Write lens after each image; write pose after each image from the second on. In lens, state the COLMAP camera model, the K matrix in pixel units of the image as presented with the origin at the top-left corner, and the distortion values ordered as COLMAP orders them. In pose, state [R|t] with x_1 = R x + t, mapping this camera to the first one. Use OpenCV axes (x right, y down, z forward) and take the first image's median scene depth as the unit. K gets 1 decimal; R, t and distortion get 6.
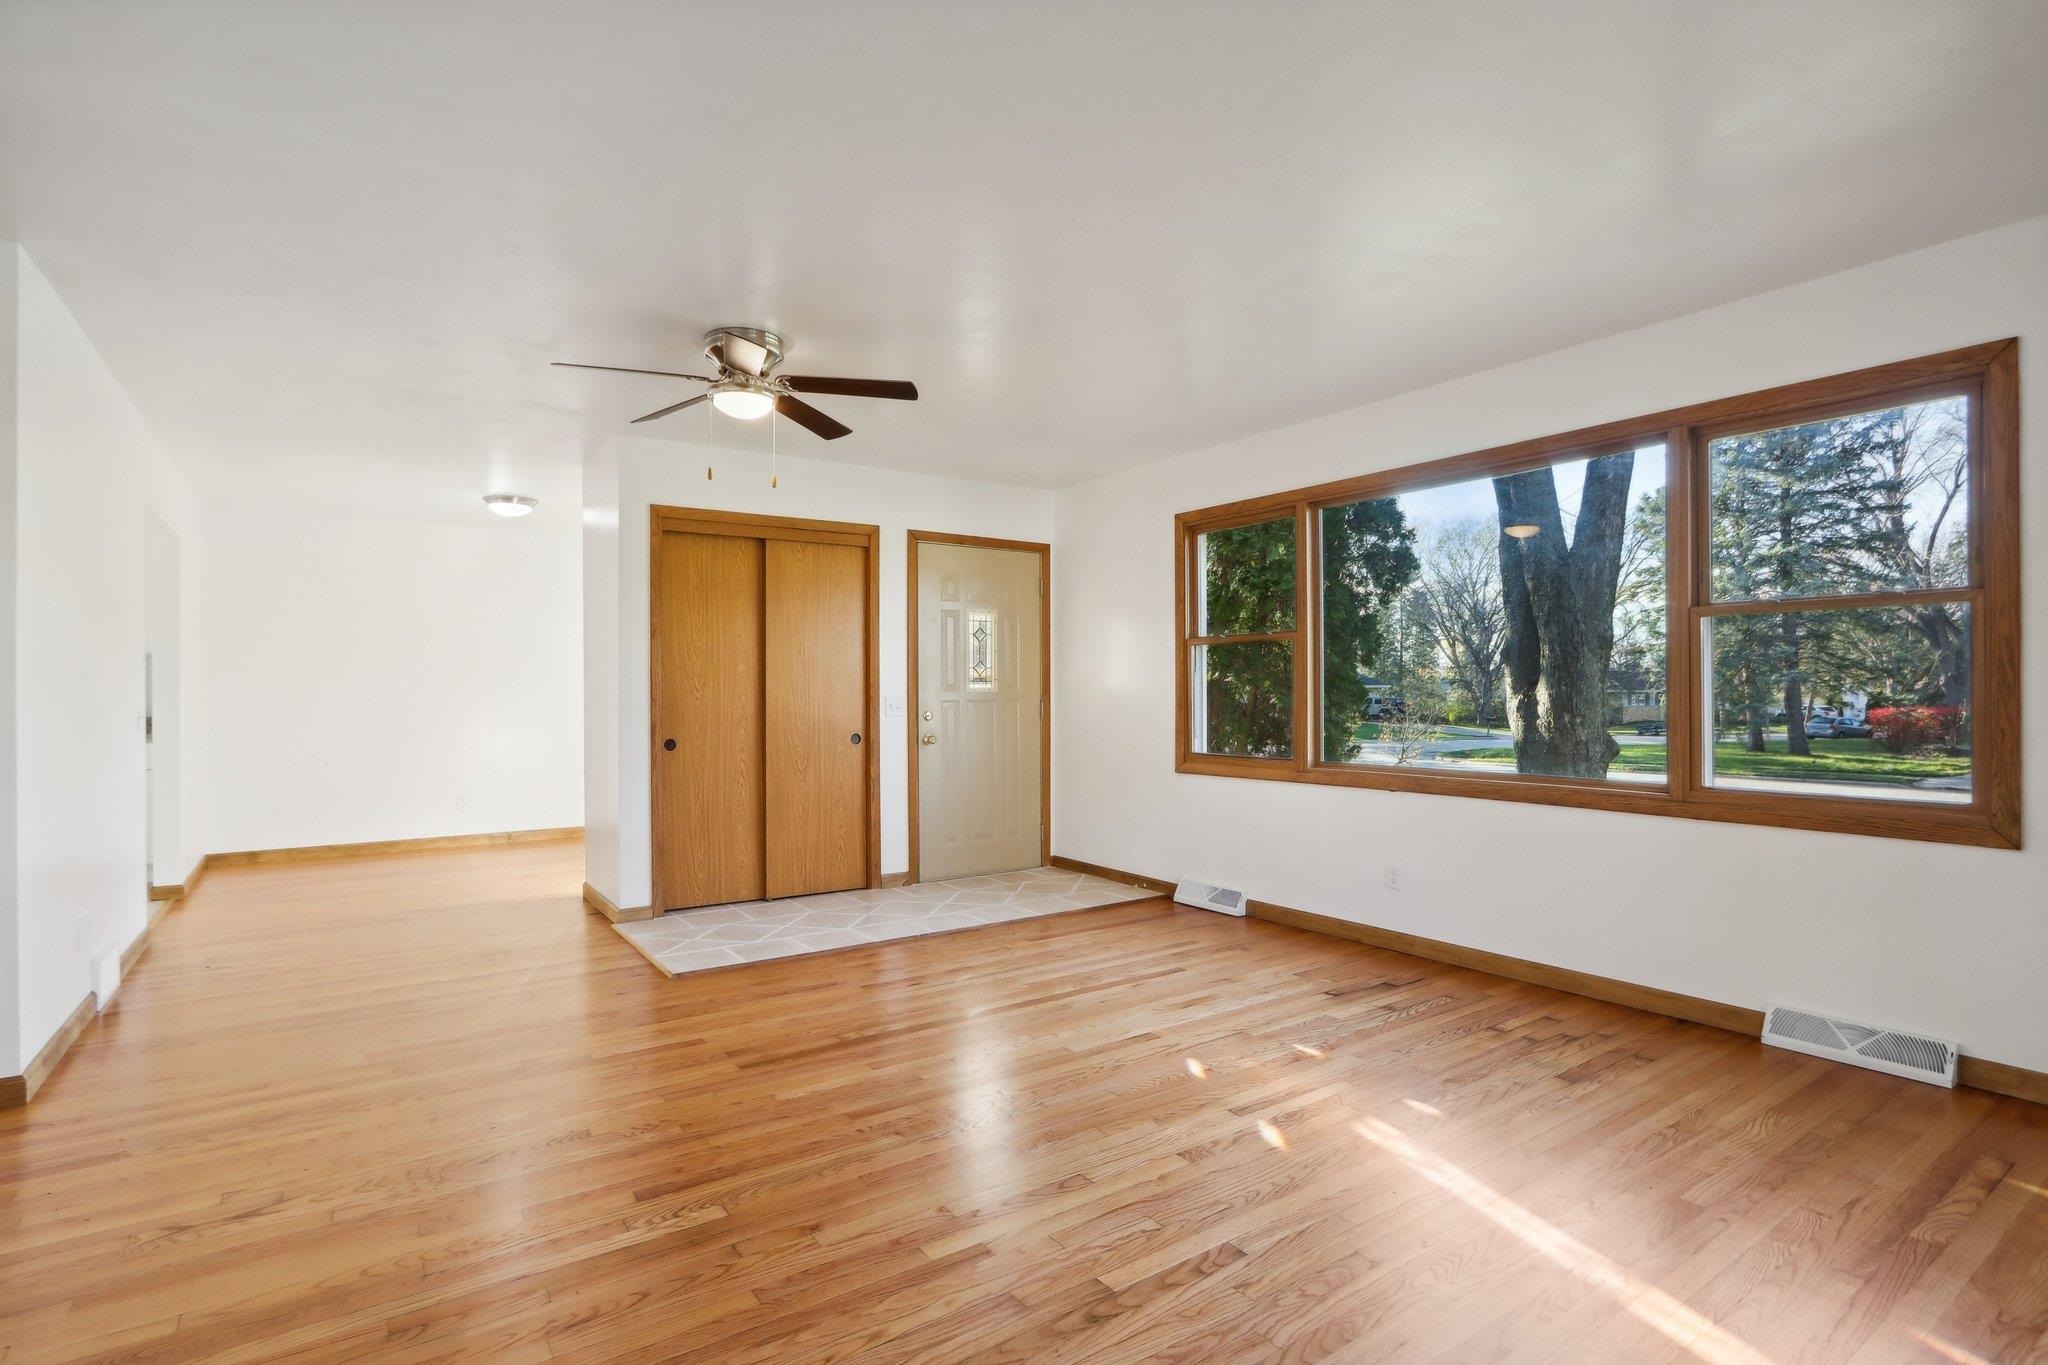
lens RADIAL K [[974.4, 0, 990.2], [0, 974.4, 685.6], [0, 0, 1]] dist [-0.017154, 0.001323]
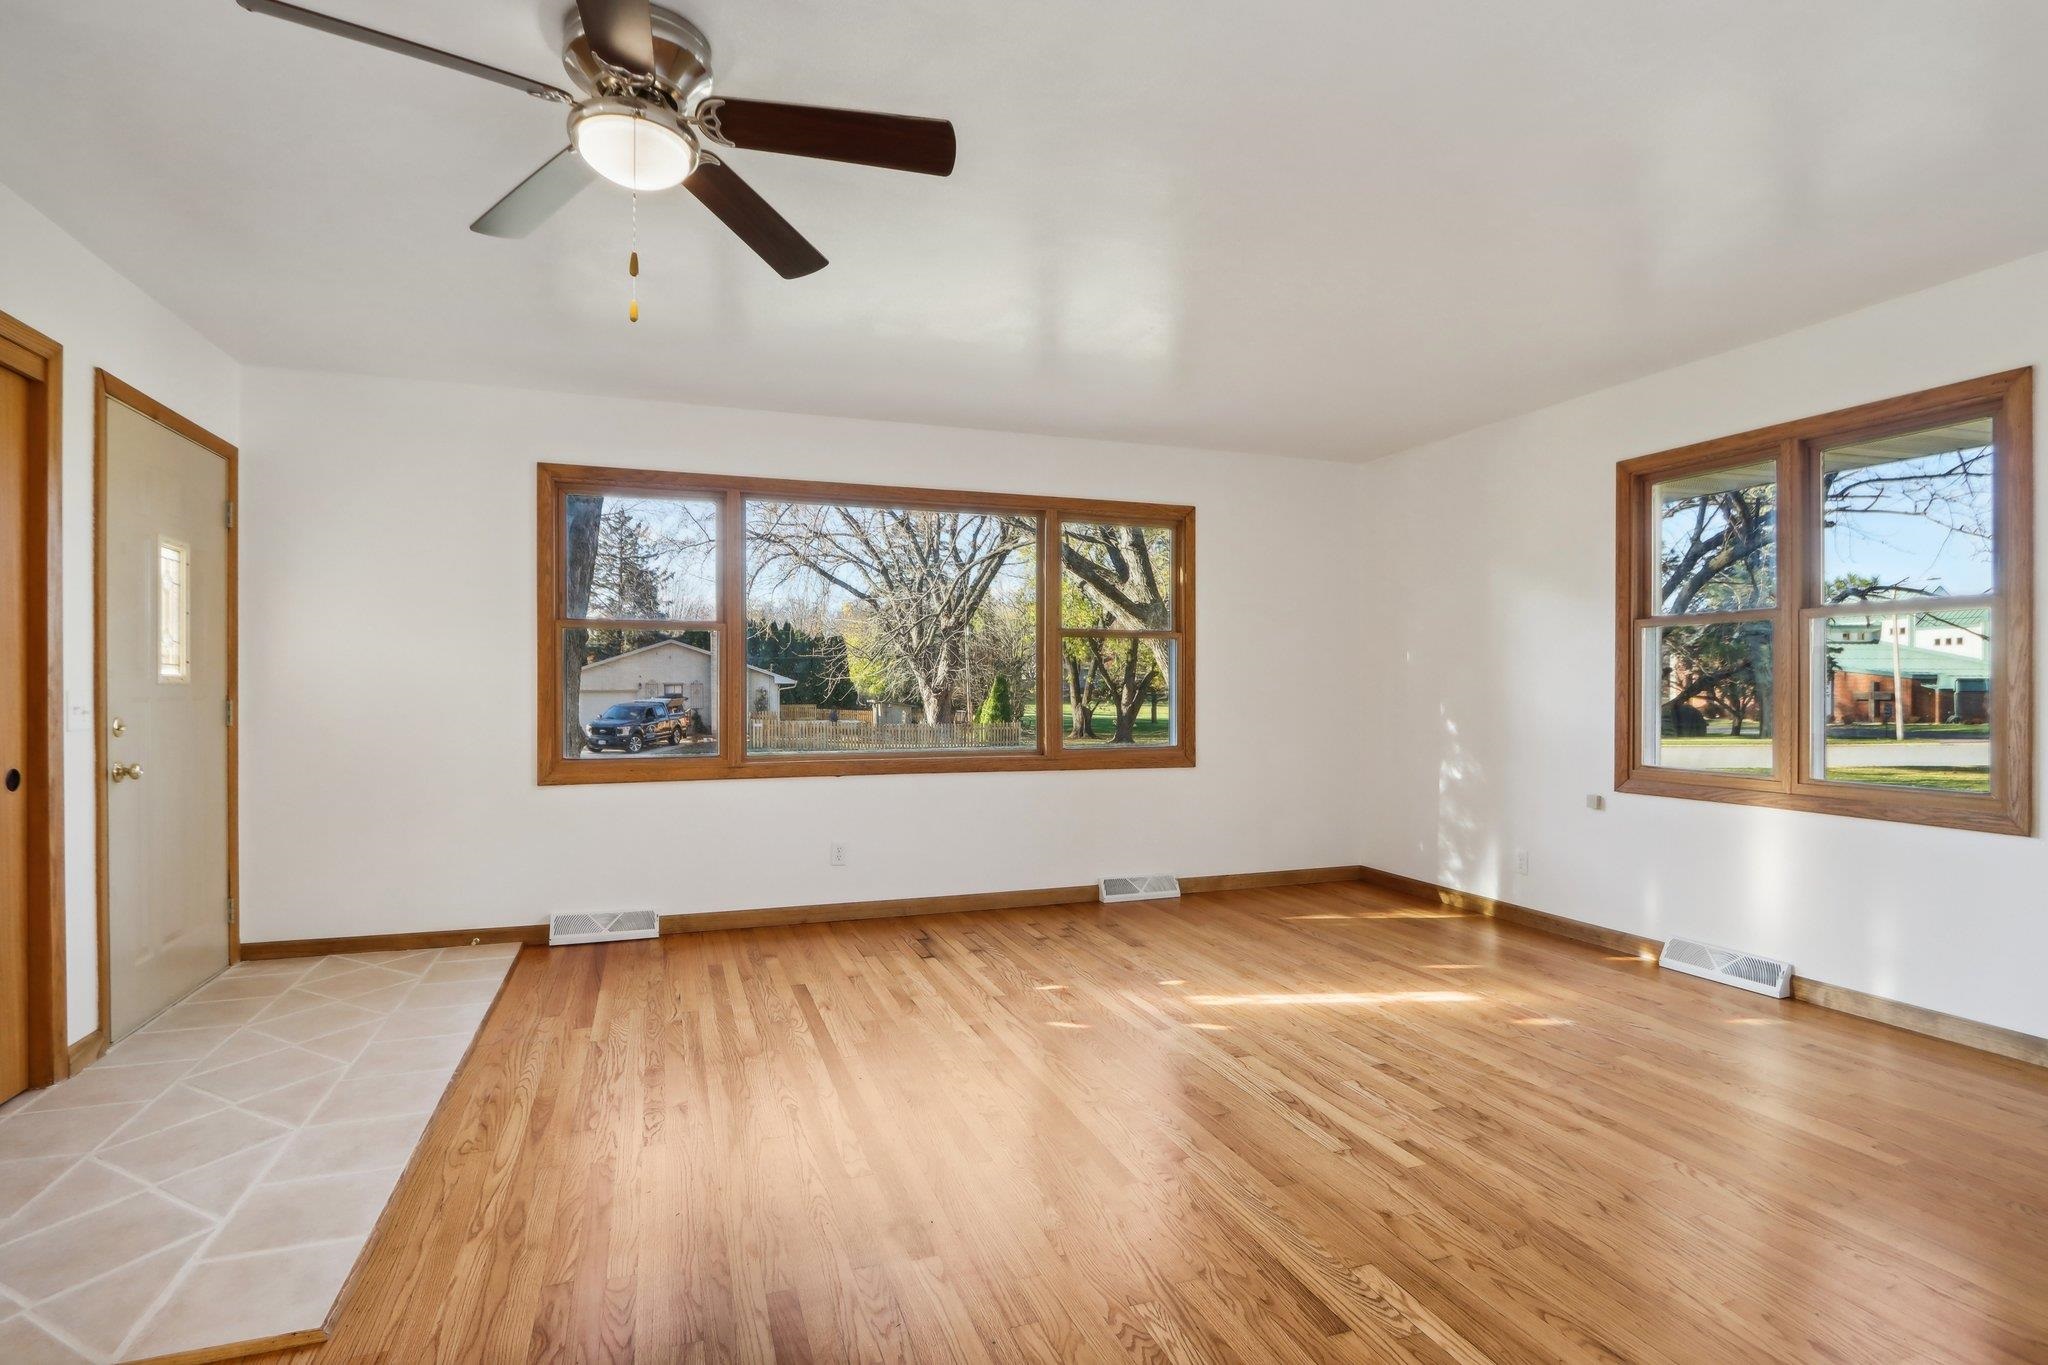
lens RADIAL K [[974.4, 0, 990.2], [0, 974.4, 685.6], [0, 0, 1]] dist [-0.017154, 0.001323]
pose [[0.258602, 0.006588, 0.965961, -0.496334], [-0.006951, 0.999964, -0.004959, 0.008465], [-0.965959, -0.005432, 0.258638, 0.451350]]
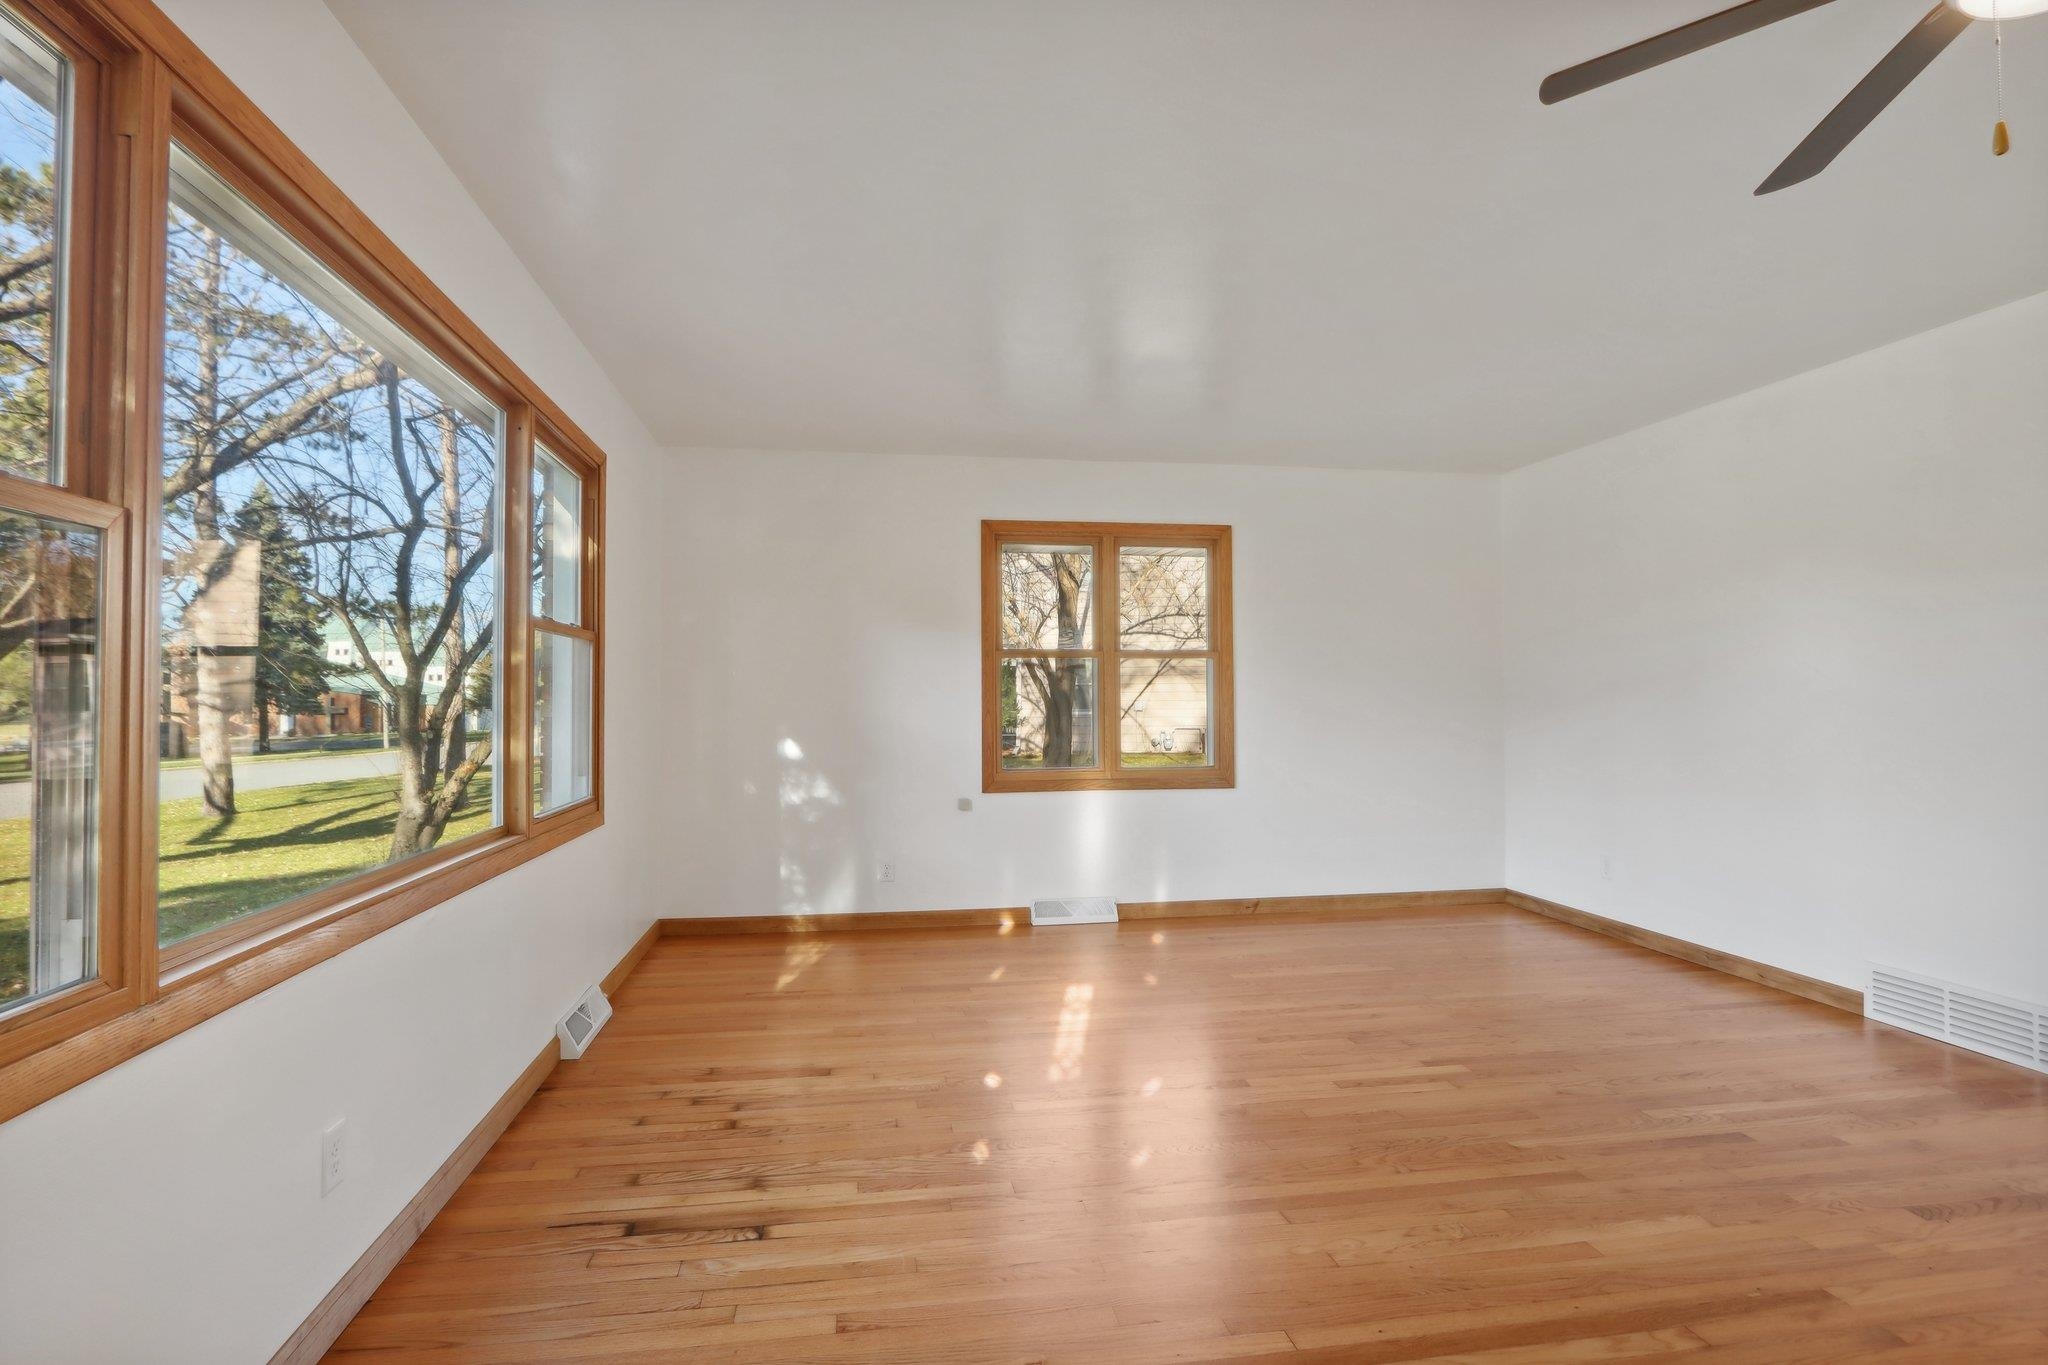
lens RADIAL K [[971.6, 0, 987.2], [0, 971.6, 723.8], [0, 0, 1]] dist [-0.018289, 0.000941]
pose [[-0.901147, -0.001646, 0.433511, -0.016187], [0.007128, 0.999801, 0.018614, 0.000842], [-0.433455, 0.019864, -0.900956, 1.021869]]
